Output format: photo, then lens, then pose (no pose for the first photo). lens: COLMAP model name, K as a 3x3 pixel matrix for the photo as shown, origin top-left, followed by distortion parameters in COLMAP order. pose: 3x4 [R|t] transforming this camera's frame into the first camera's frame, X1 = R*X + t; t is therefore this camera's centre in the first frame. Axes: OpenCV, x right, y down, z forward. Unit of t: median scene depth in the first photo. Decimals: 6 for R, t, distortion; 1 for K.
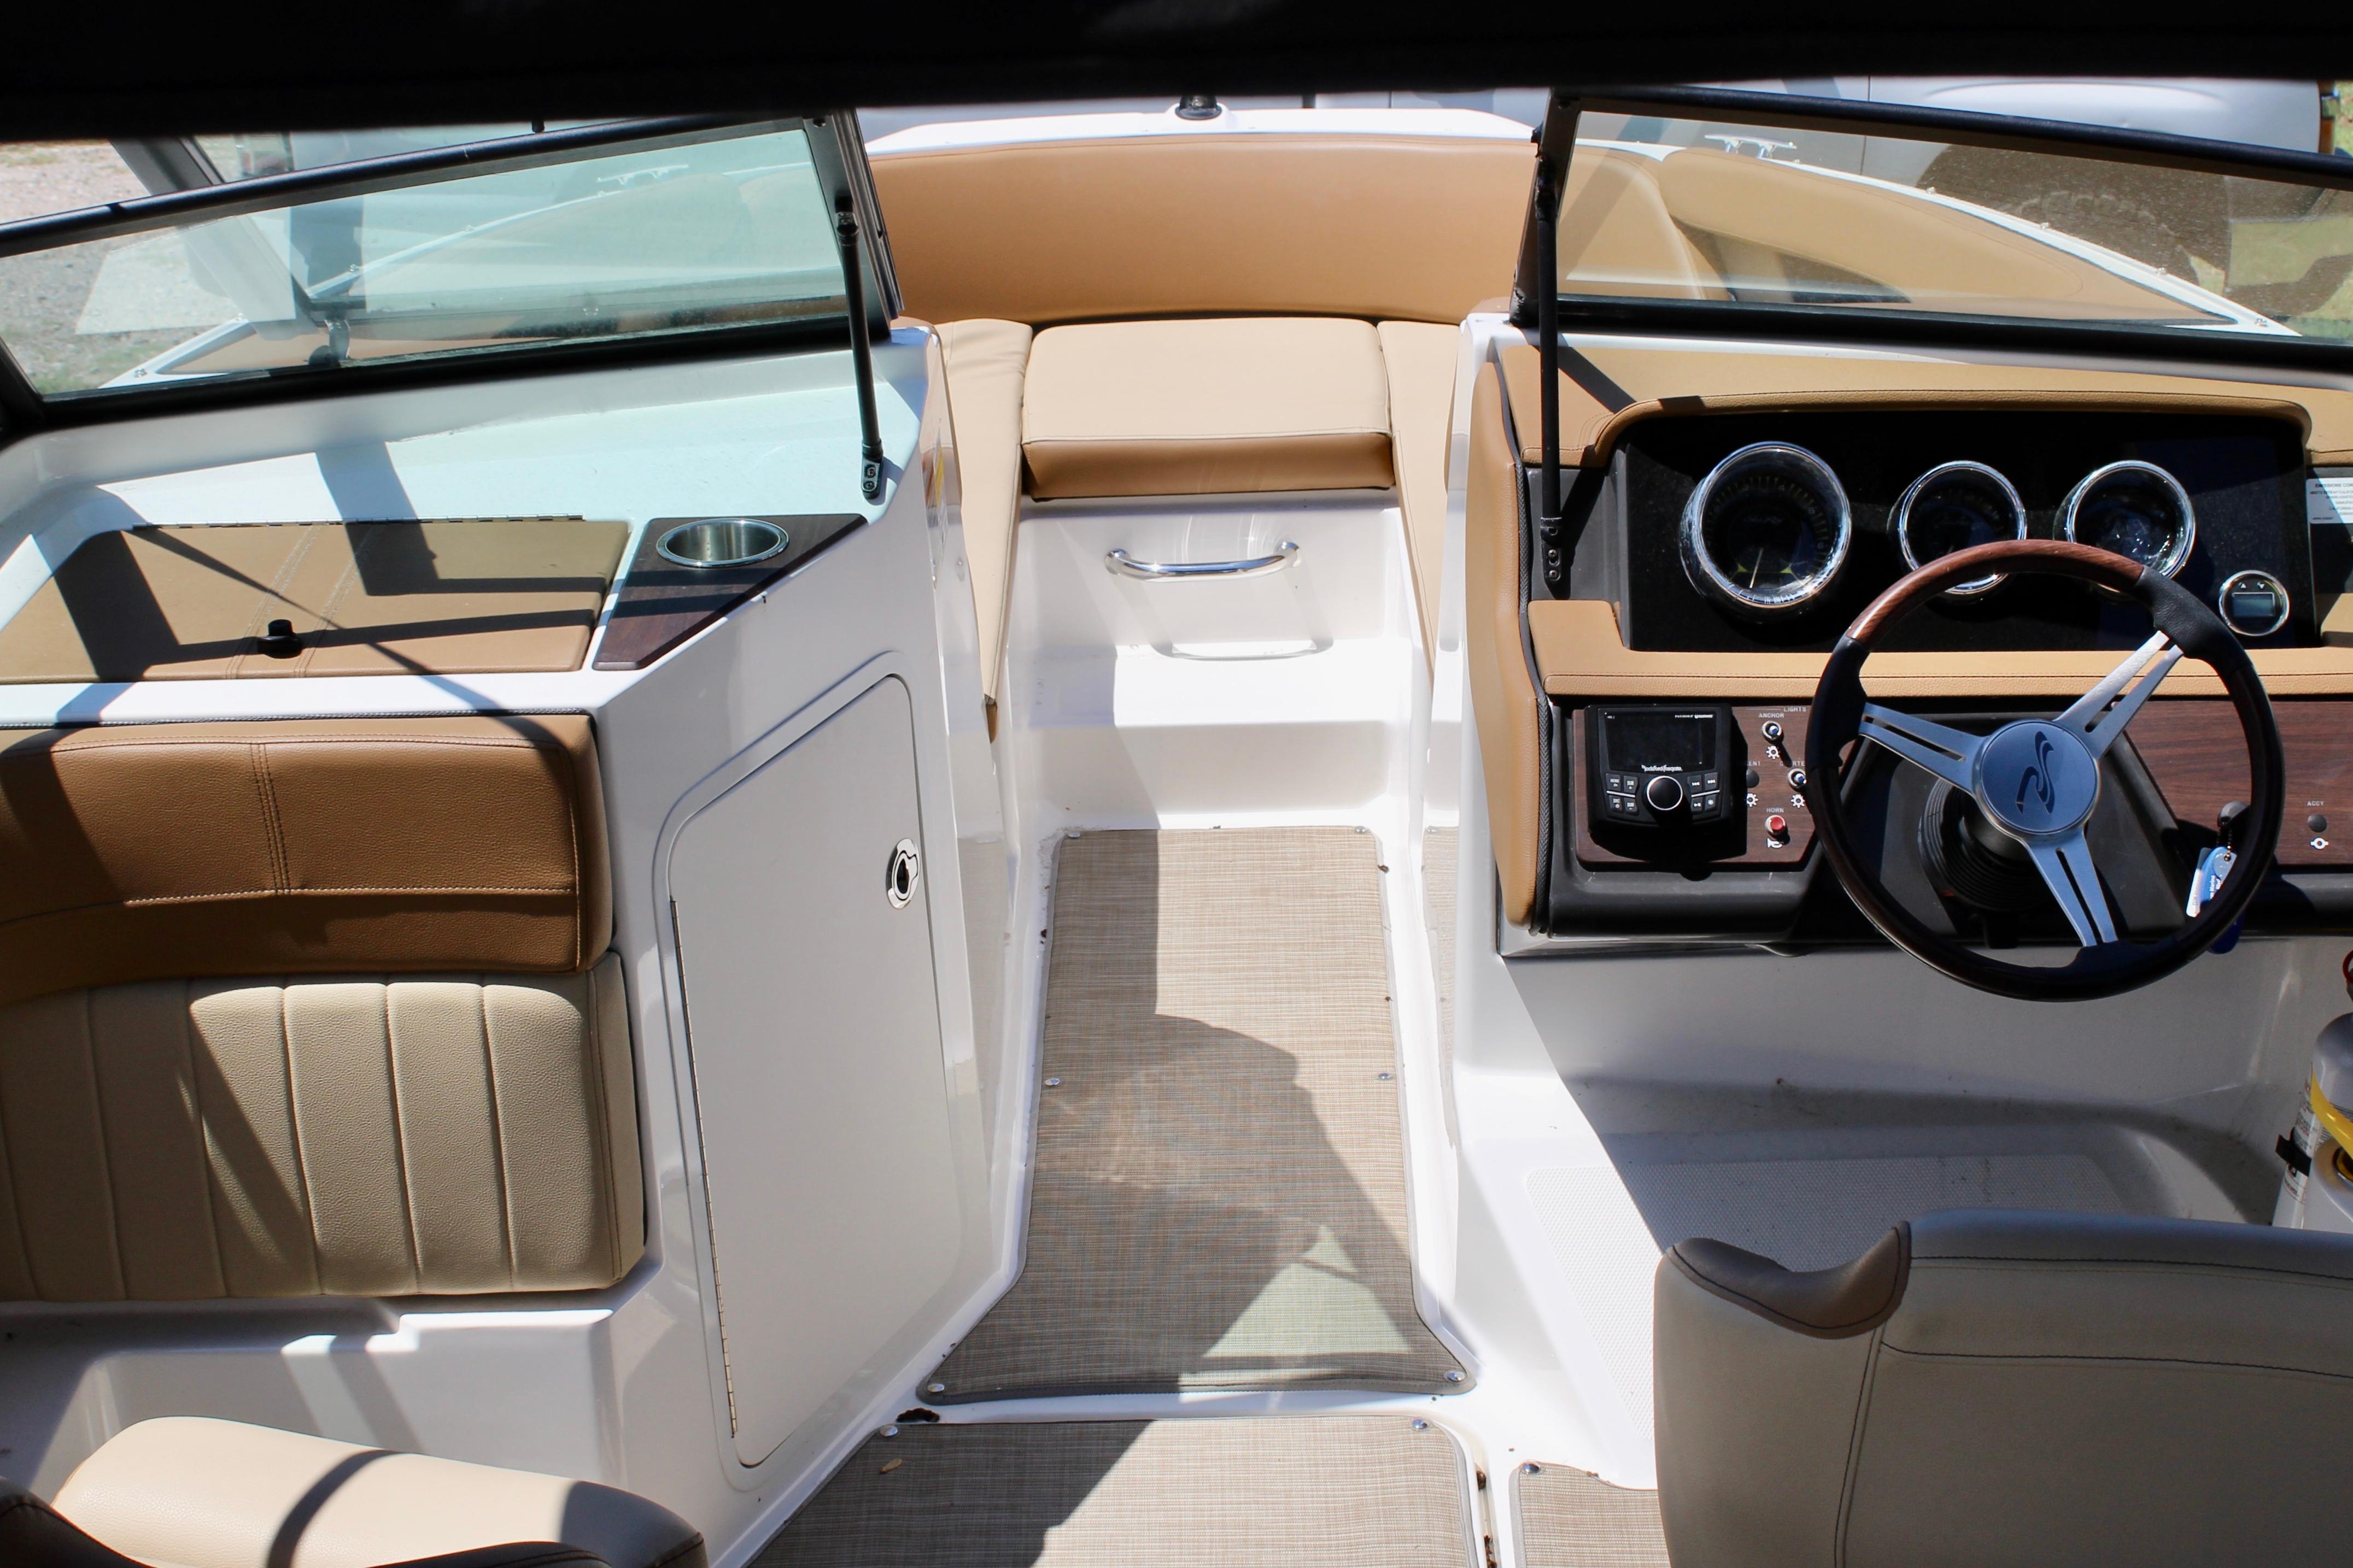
lens RADIAL K [[4217.5, 0, 1176.5], [0, 4217.5, 784.0], [0, 0, 1]] dist [-0.000959, -0.028355]
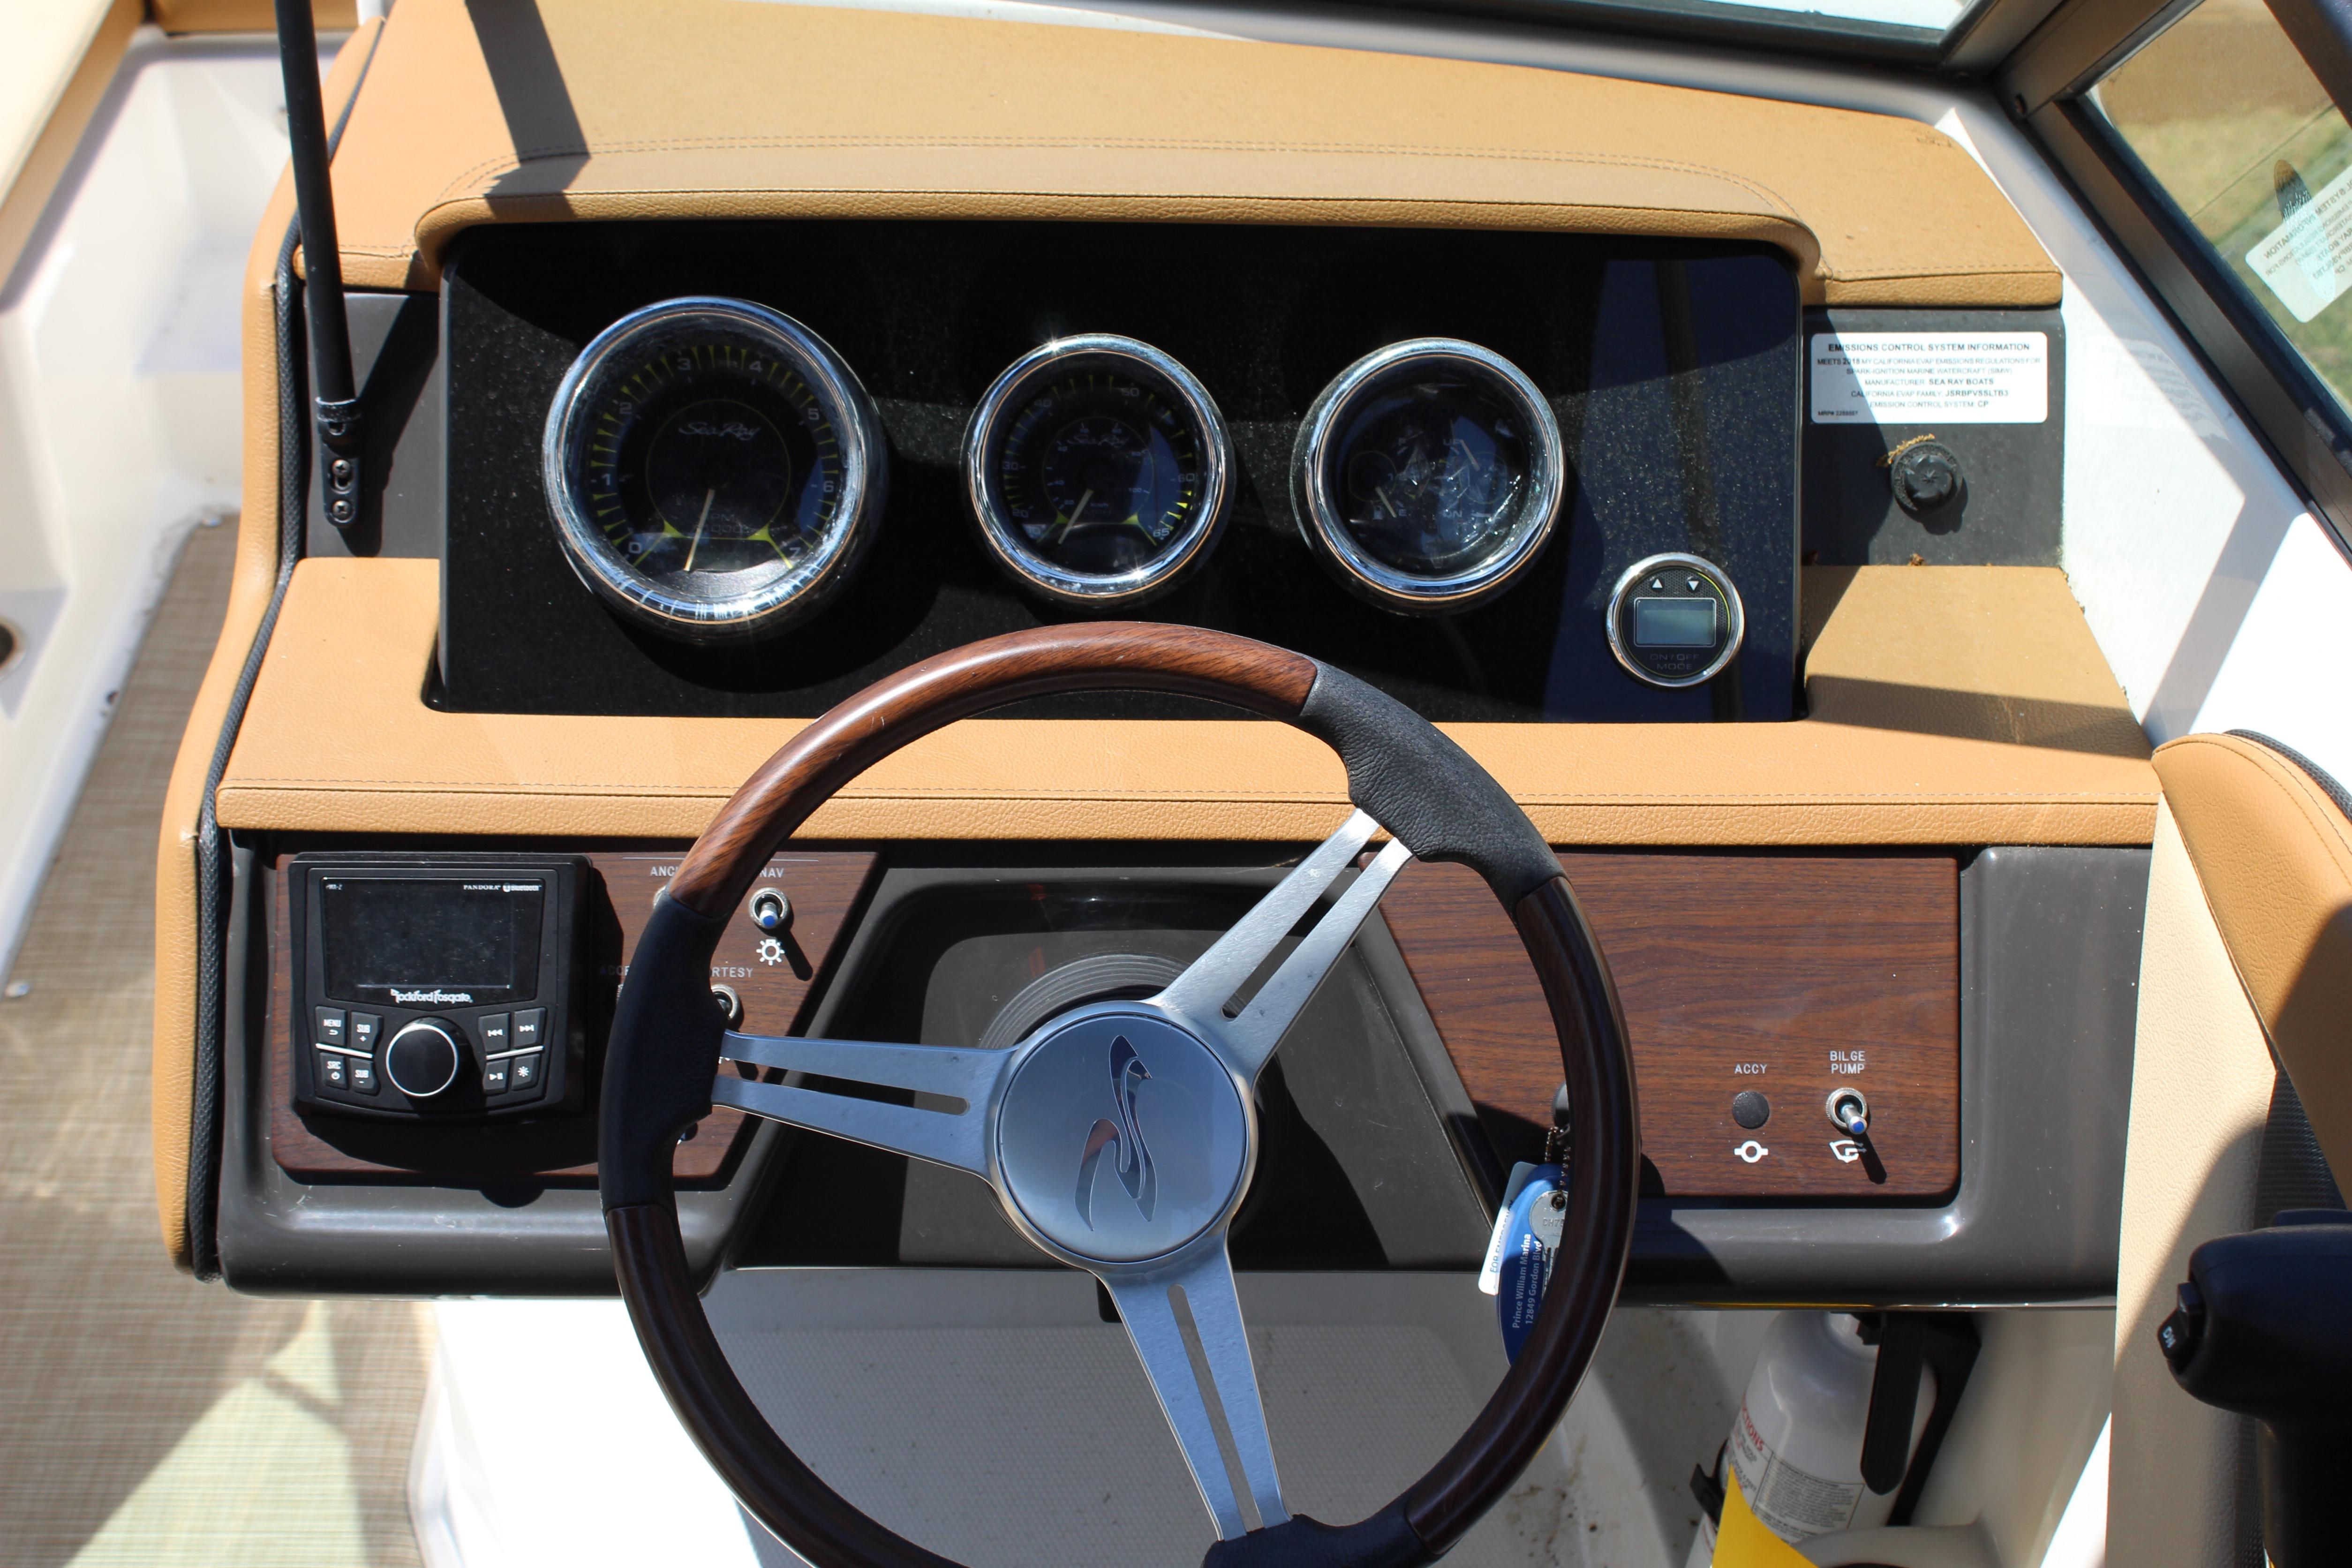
lens RADIAL K [[3313.8, 0, 1176.0], [0, 3313.8, 784.0], [0, 0, 1]] dist [-0.046590, 0.002861]
pose [[0.999840, 0.015500, 0.008956, 0.193171], [-0.017219, 0.969505, 0.244468, -0.120814], [-0.004894, -0.244583, 0.969616, 0.612187]]
